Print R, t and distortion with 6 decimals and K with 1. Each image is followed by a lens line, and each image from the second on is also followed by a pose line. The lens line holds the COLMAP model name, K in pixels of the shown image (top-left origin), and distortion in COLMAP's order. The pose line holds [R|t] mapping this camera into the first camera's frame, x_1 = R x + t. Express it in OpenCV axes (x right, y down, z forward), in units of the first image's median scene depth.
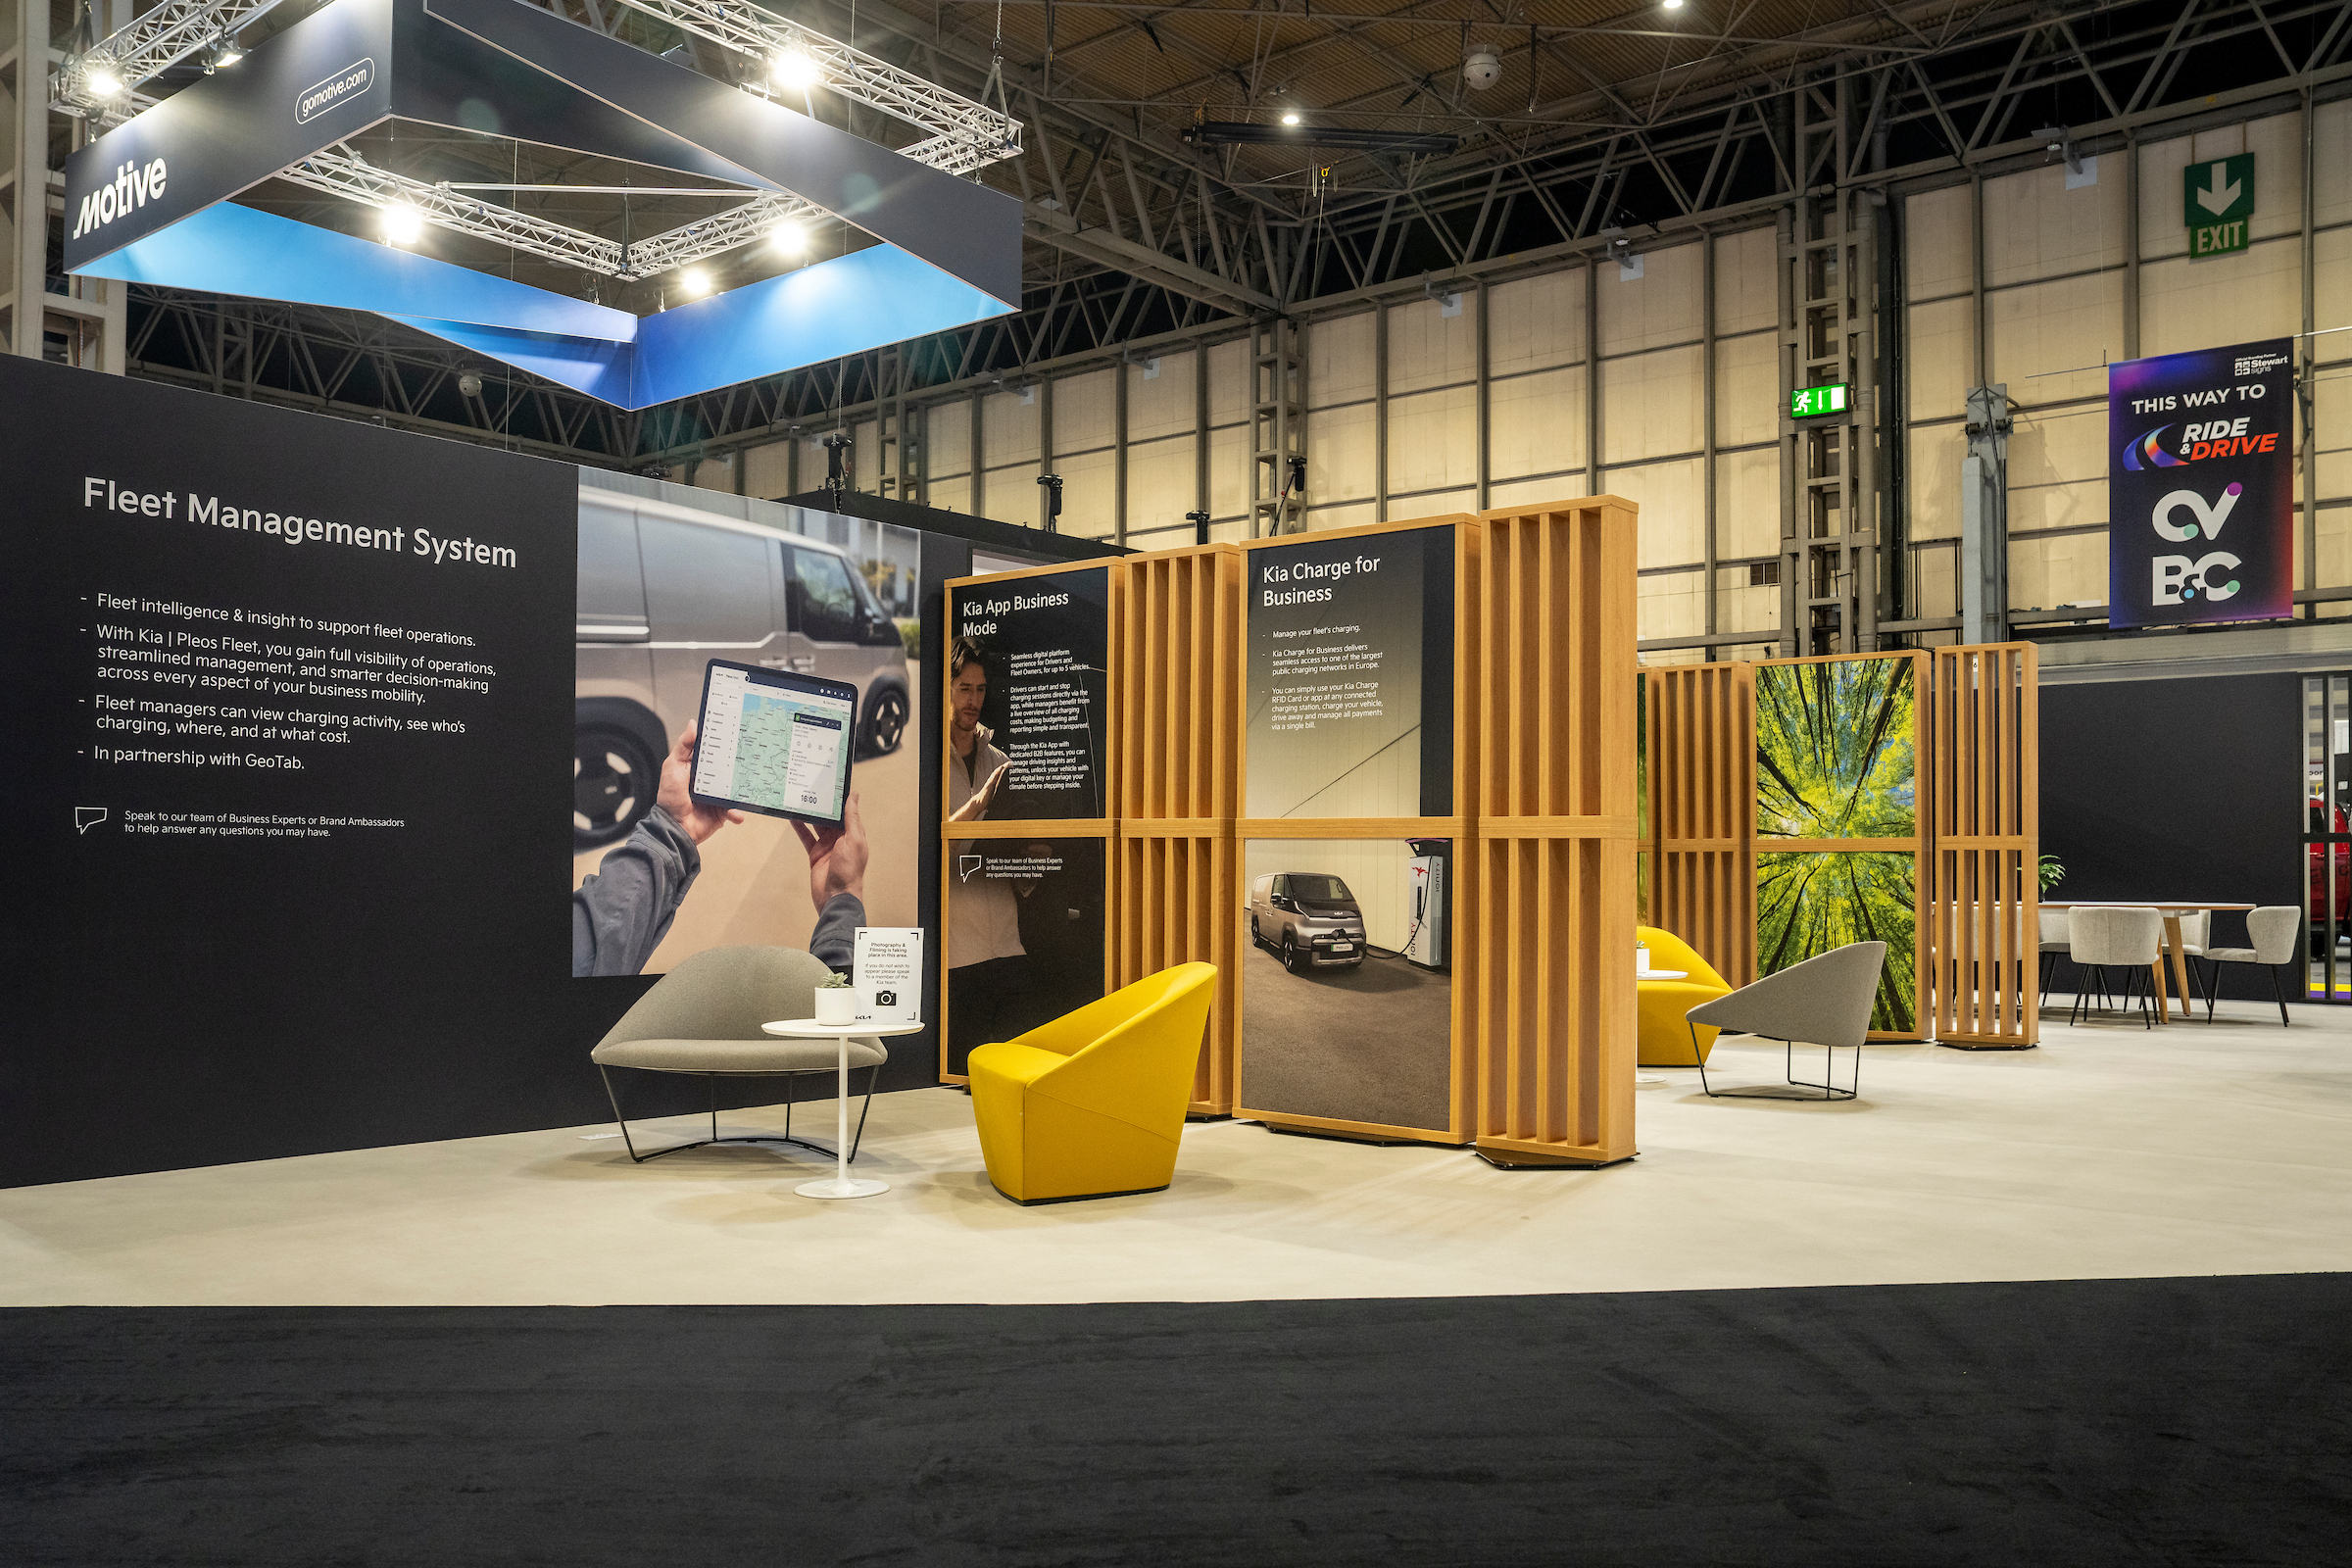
lens RADIAL K [[1814.5, 0, 1261.1], [0, 1814.5, 826.5], [0, 0, 1]] dist [-0.065383, 0.000048]
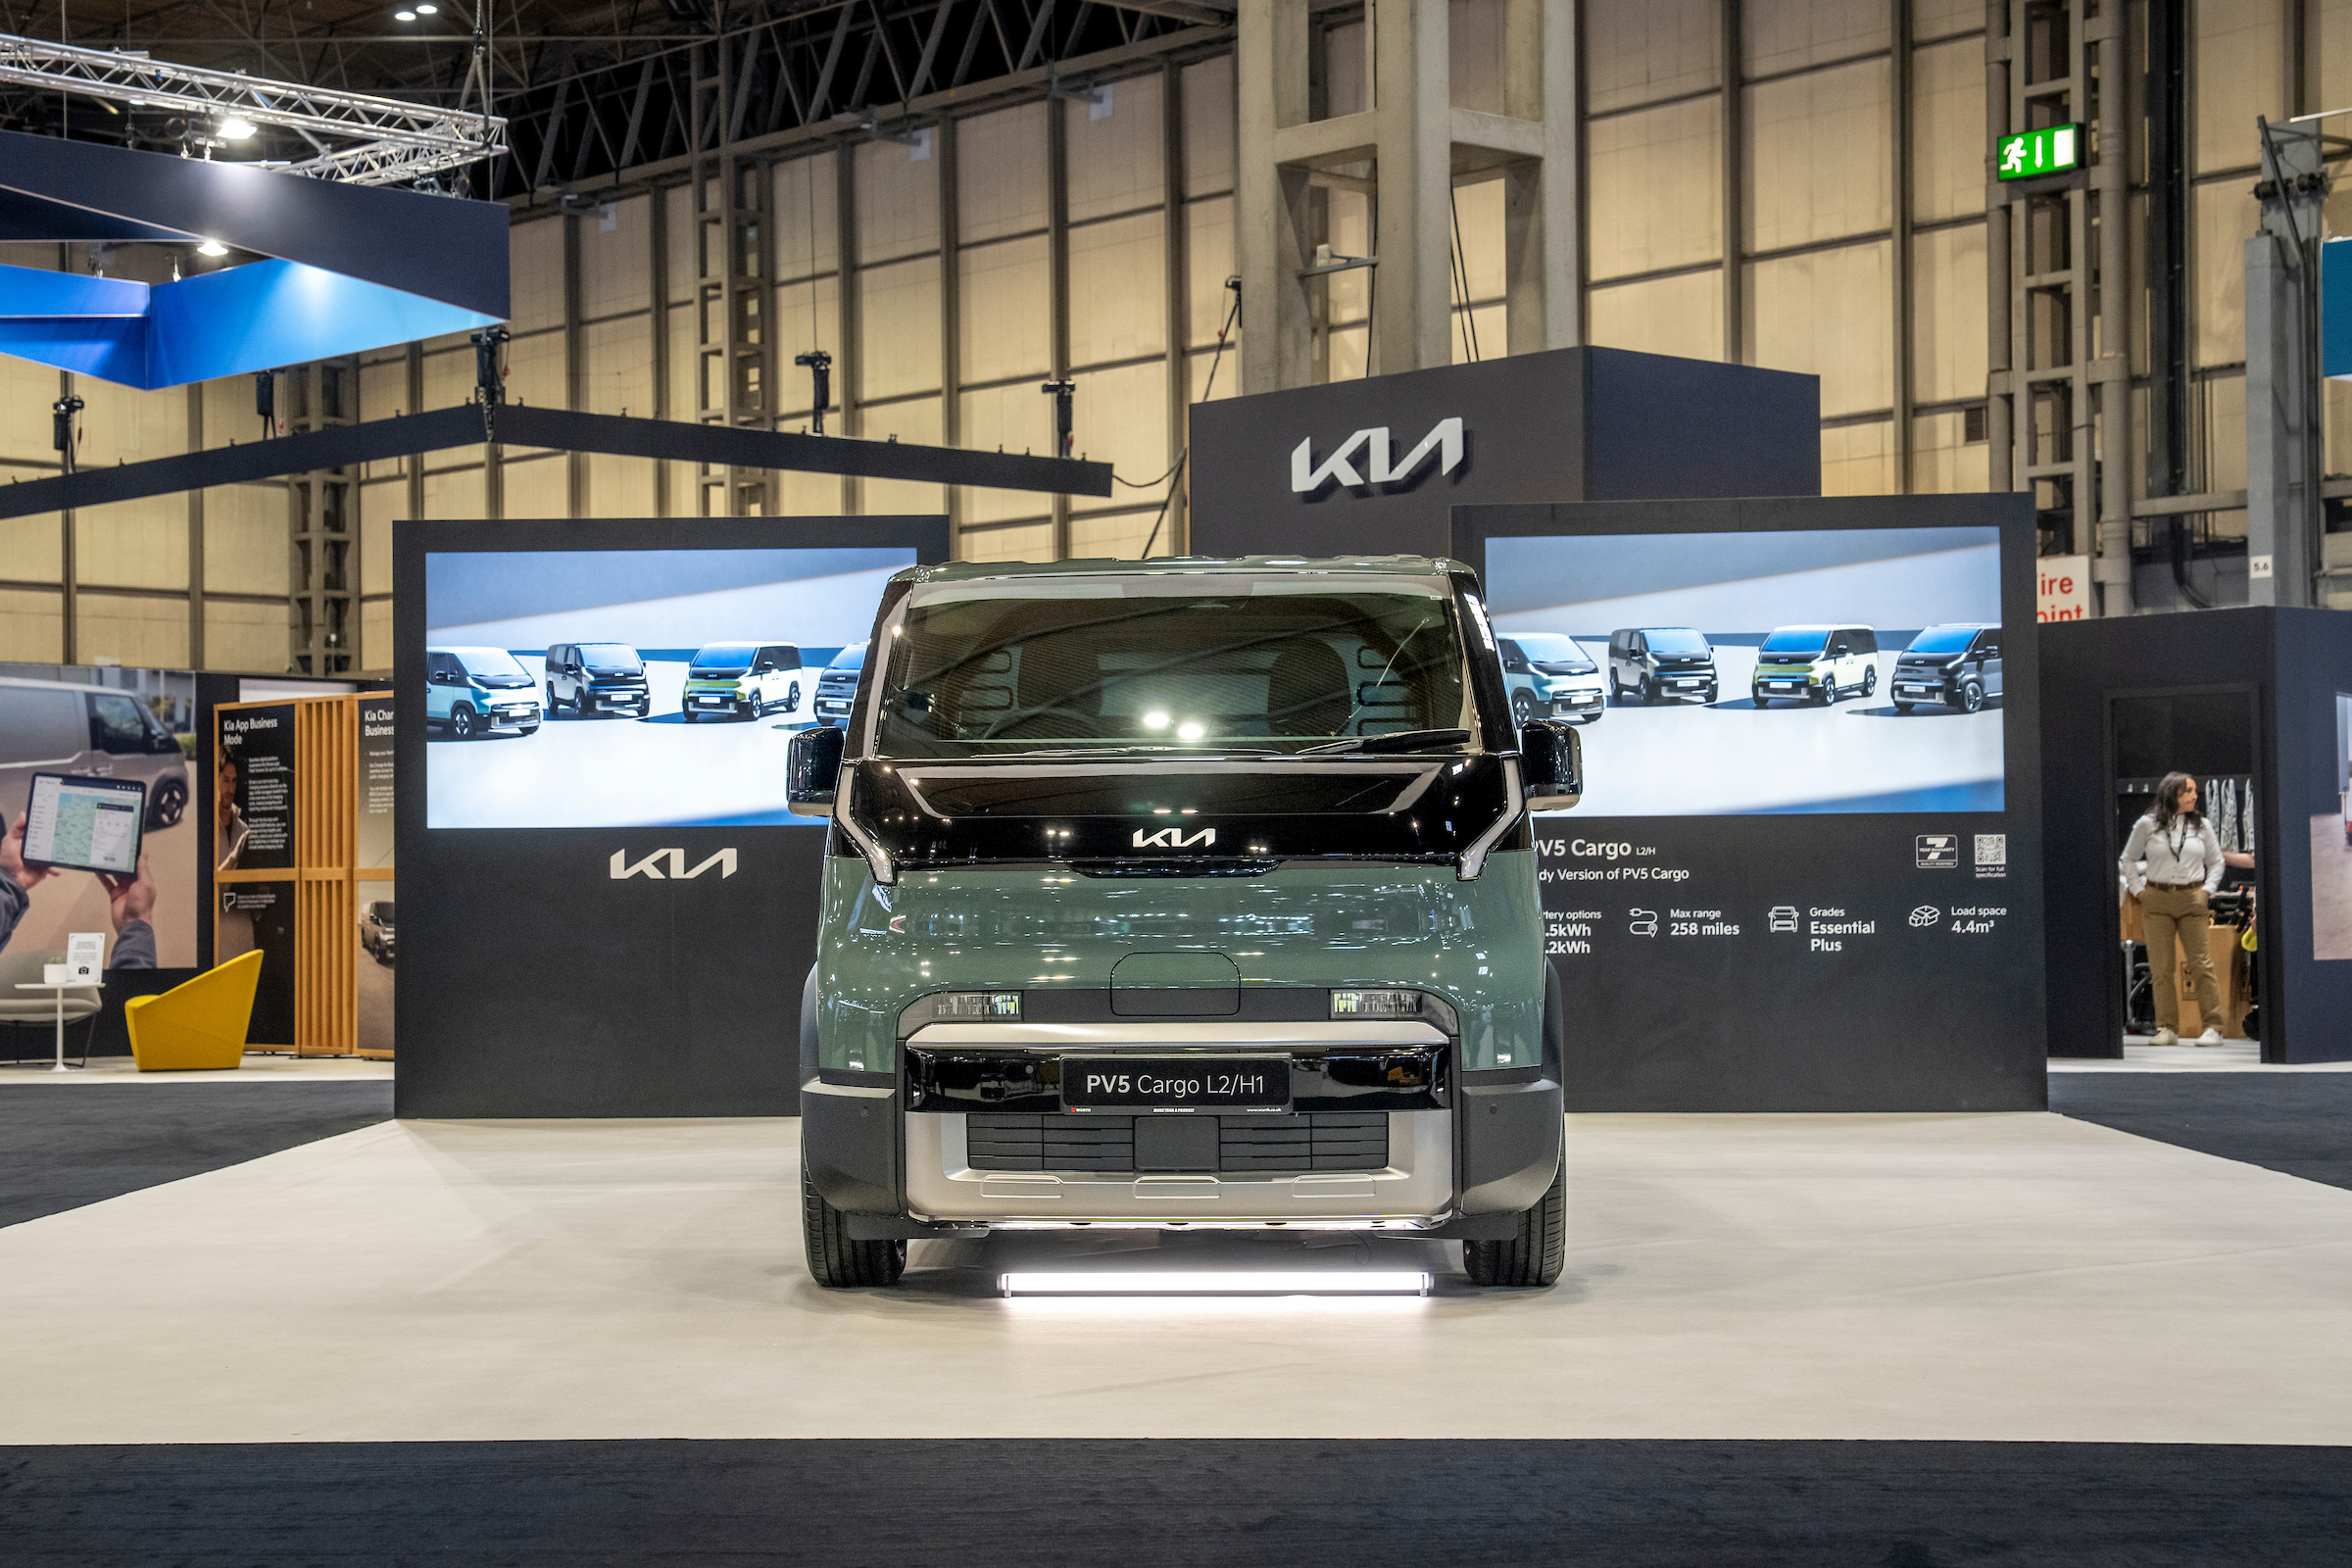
lens RADIAL K [[3806.9, 0, 1176.0], [0, 3806.9, 784.0], [0, 0, 1]] dist [0.192076, 0.066165]
pose [[0.987811, -0.019915, -0.154379, 1.086031], [0.018495, 0.999772, -0.010629, -0.025586], [0.154556, 0.007644, 0.987955, -1.978565]]
